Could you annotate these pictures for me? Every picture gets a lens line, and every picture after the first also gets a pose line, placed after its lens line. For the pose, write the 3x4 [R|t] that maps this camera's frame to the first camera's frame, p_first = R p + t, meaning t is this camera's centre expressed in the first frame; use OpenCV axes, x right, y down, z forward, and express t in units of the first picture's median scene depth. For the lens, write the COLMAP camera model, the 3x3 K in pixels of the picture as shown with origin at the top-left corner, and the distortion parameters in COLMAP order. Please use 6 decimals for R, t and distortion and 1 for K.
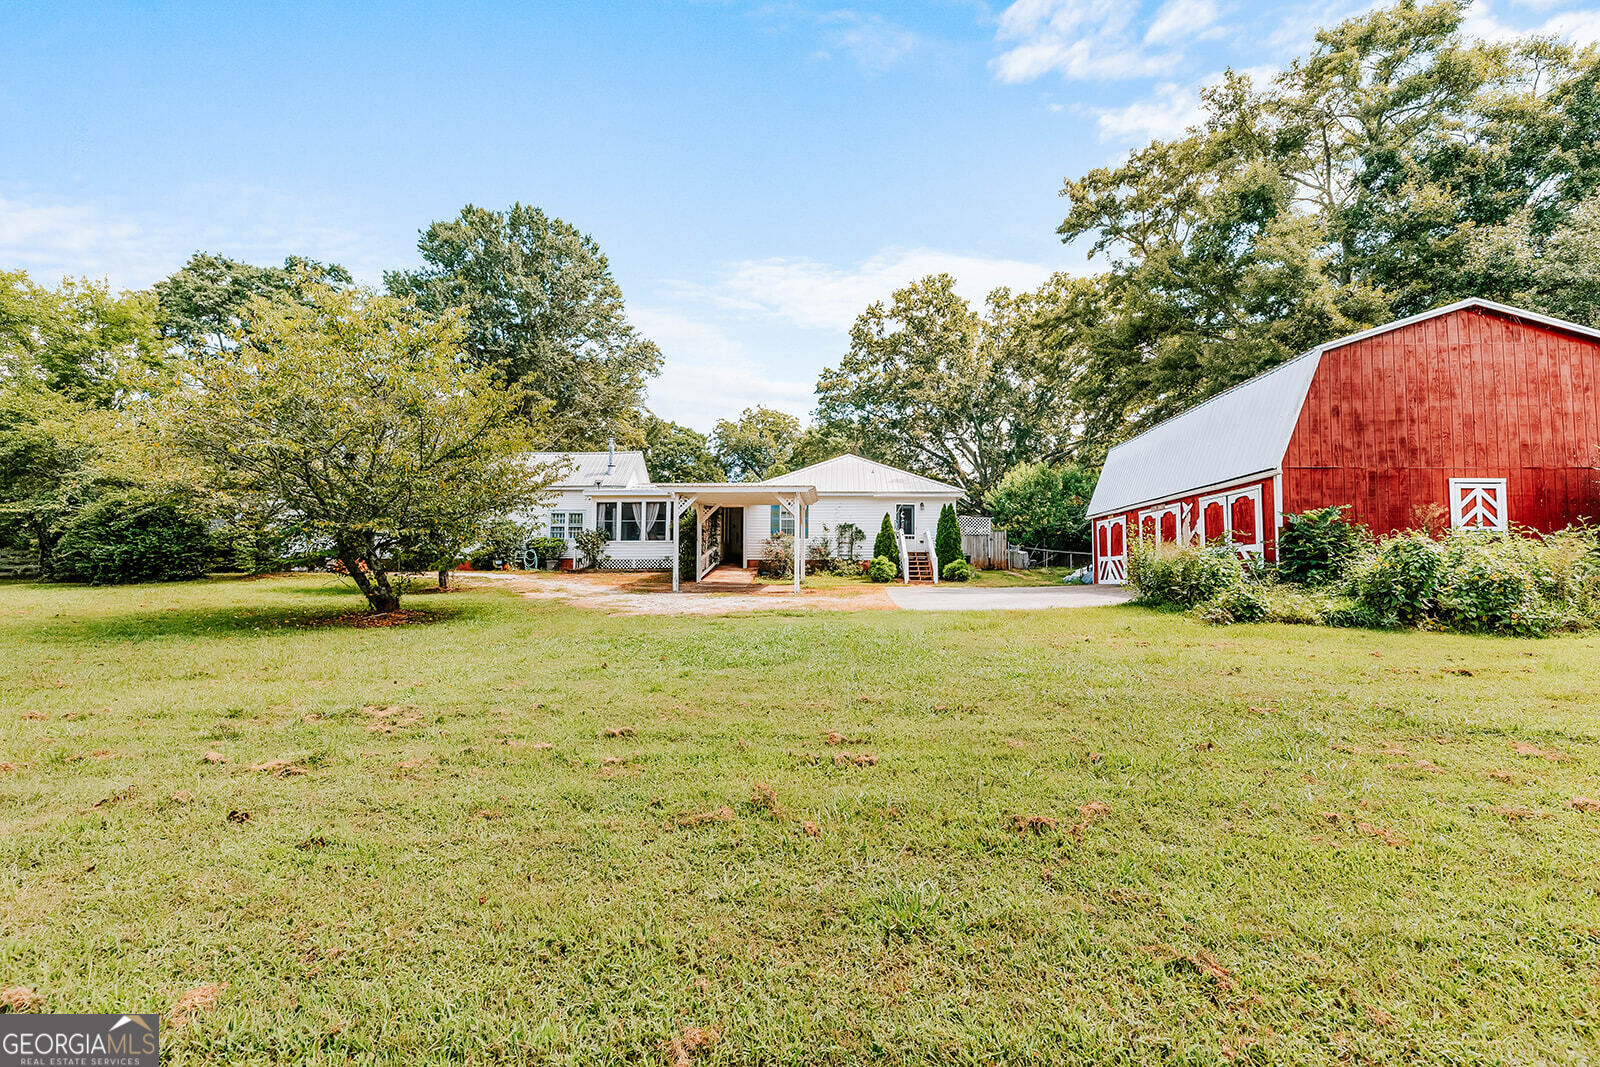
lens RADIAL K [[753.8, 0, 802.9], [0, 753.8, 505.4], [0, 0, 1]] dist [0.000468, -0.000529]
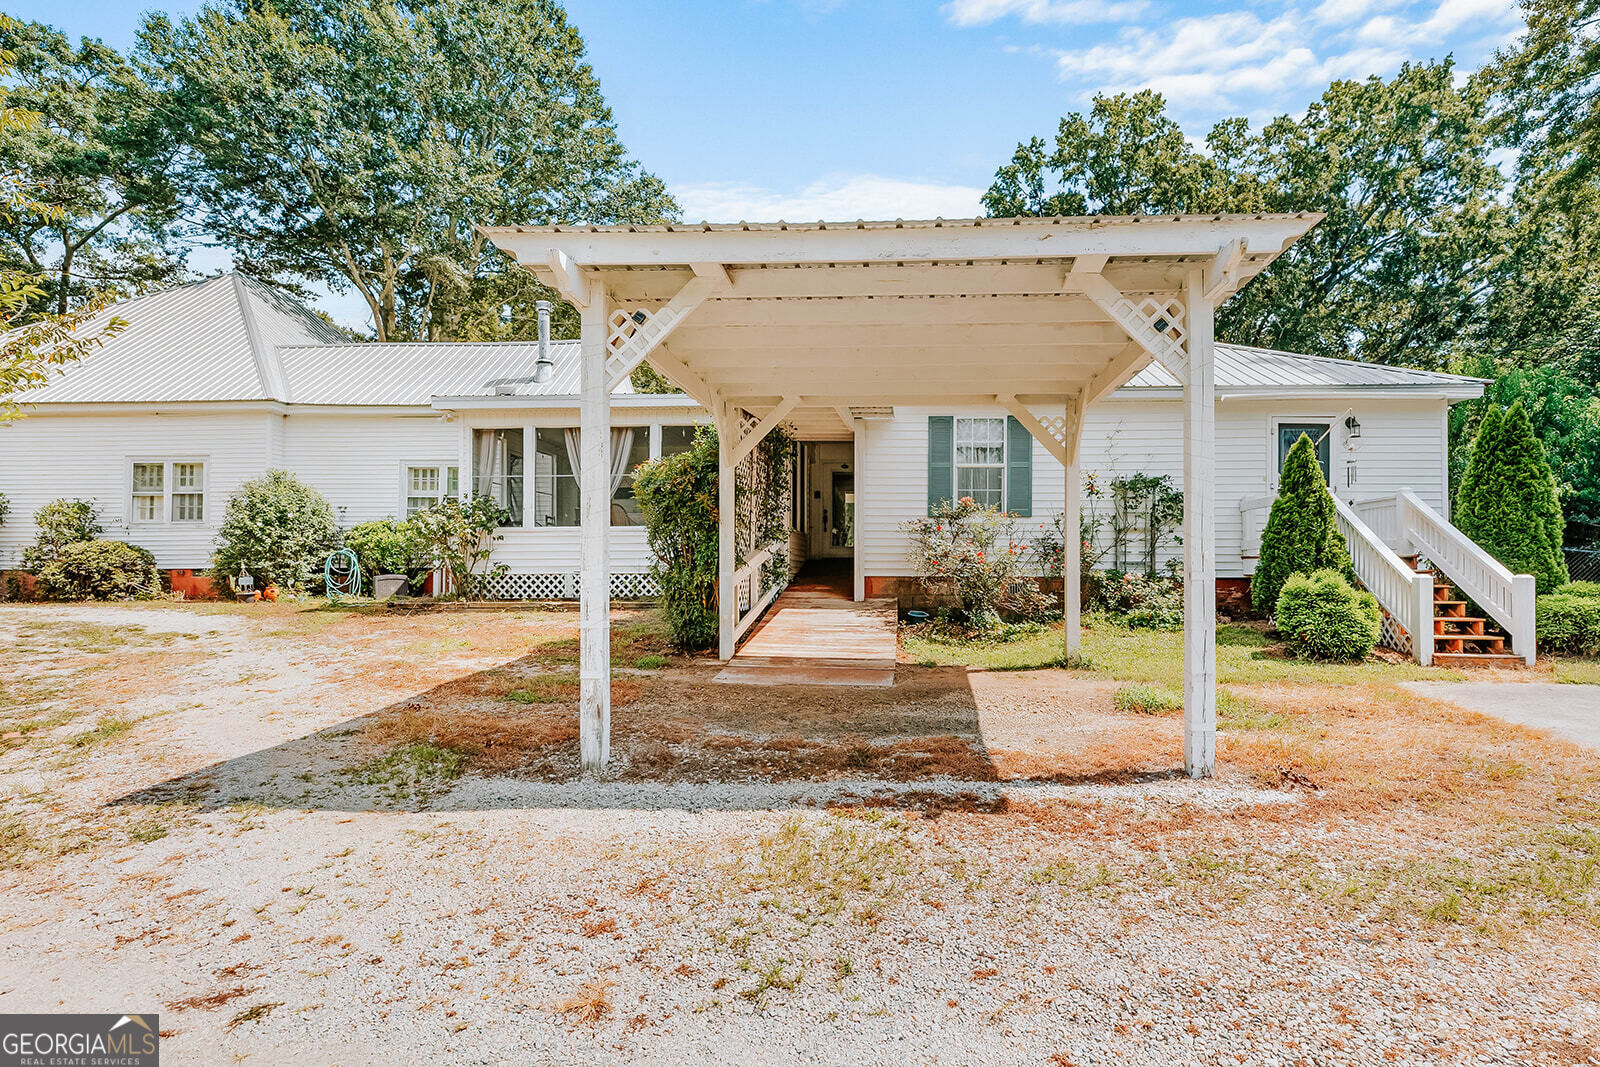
lens RADIAL K [[753.8, 0, 802.9], [0, 753.8, 505.4], [0, 0, 1]] dist [0.000468, -0.000529]
pose [[0.997555, -0.005539, -0.069671, -0.077927], [0.005962, 0.999965, 0.005872, 0.035281], [0.069636, -0.006273, 0.997553, 0.635874]]
